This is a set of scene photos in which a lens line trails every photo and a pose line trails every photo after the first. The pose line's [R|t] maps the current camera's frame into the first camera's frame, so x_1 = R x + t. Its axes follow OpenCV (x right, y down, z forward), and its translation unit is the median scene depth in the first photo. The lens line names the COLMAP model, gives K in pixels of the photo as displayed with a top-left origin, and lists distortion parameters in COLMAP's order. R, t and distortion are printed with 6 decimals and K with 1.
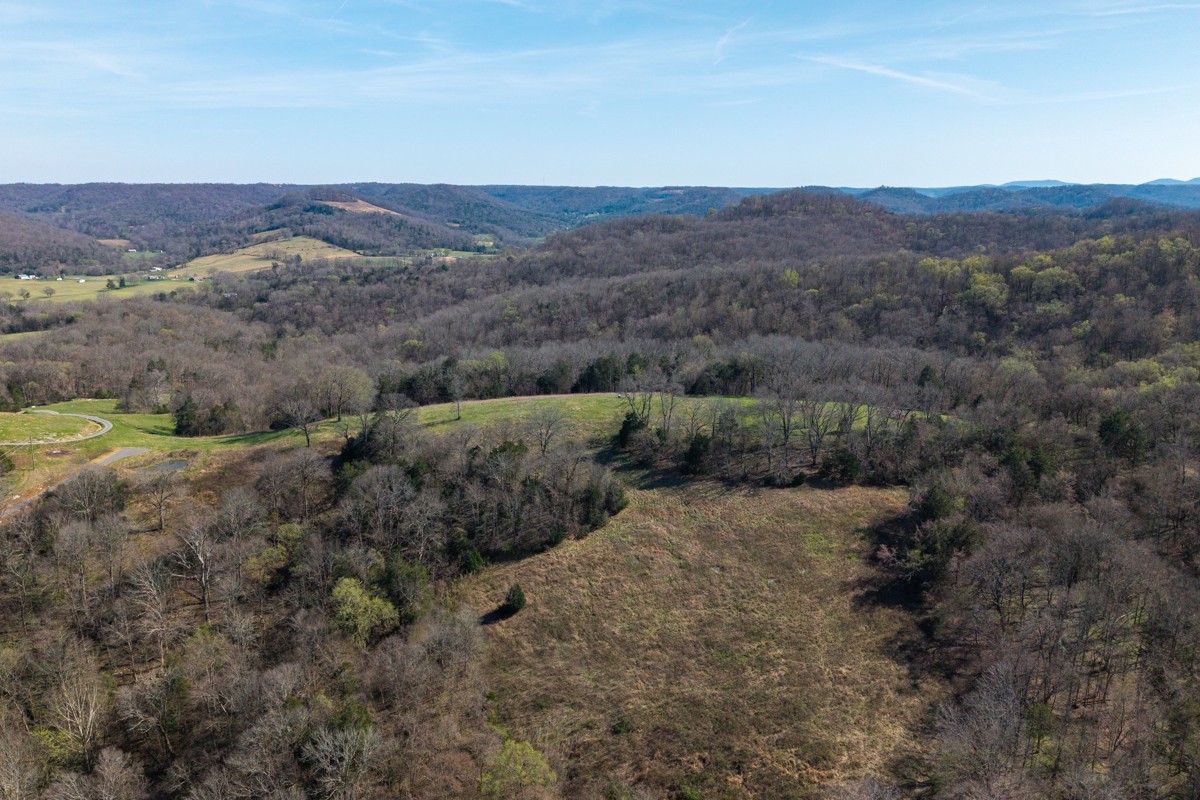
lens RADIAL K [[1042.9, 0, 601.1], [0, 1042.9, 346.9], [0, 0, 1]] dist [0.128072, -0.243775]
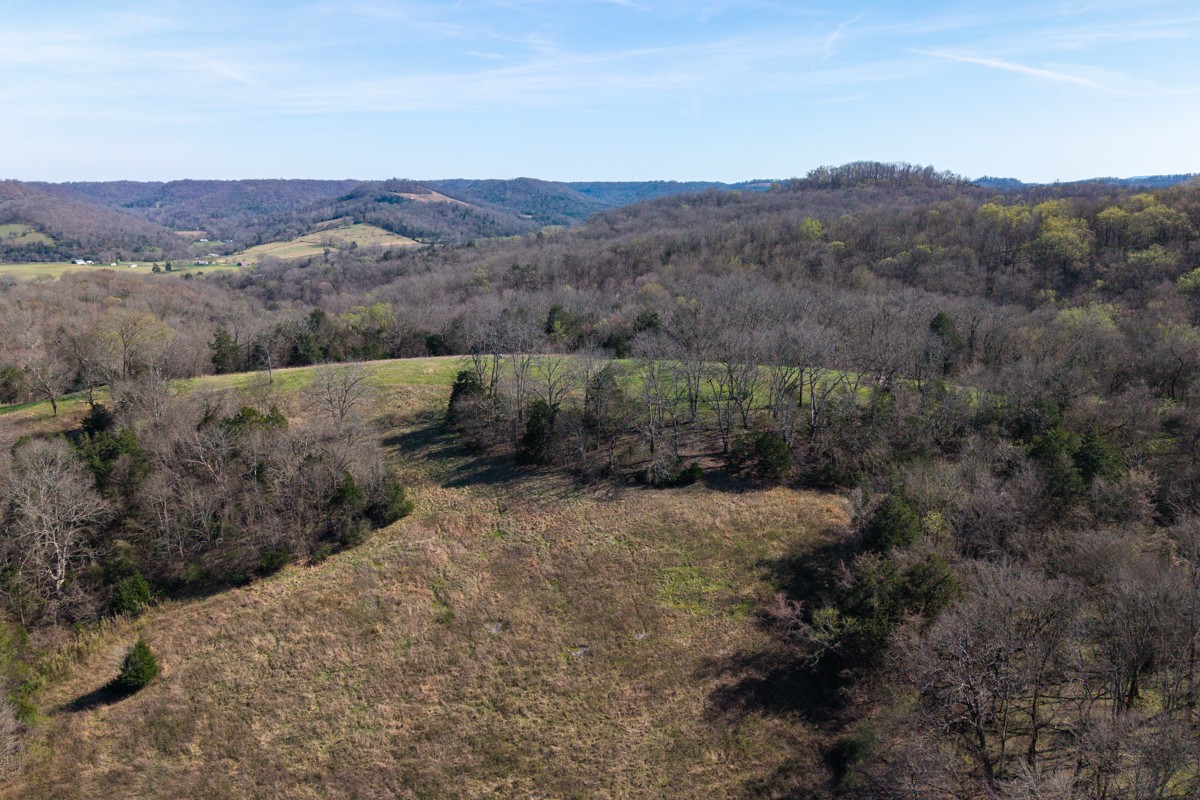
lens RADIAL K [[1042.9, 0, 601.1], [0, 1042.9, 346.9], [0, 0, 1]] dist [0.128072, -0.243775]
pose [[0.995268, 0.012657, -0.096336, 0.186666], [-0.012998, 0.999911, -0.002921, 0.051117], [0.096291, 0.004159, 0.995345, 0.367371]]
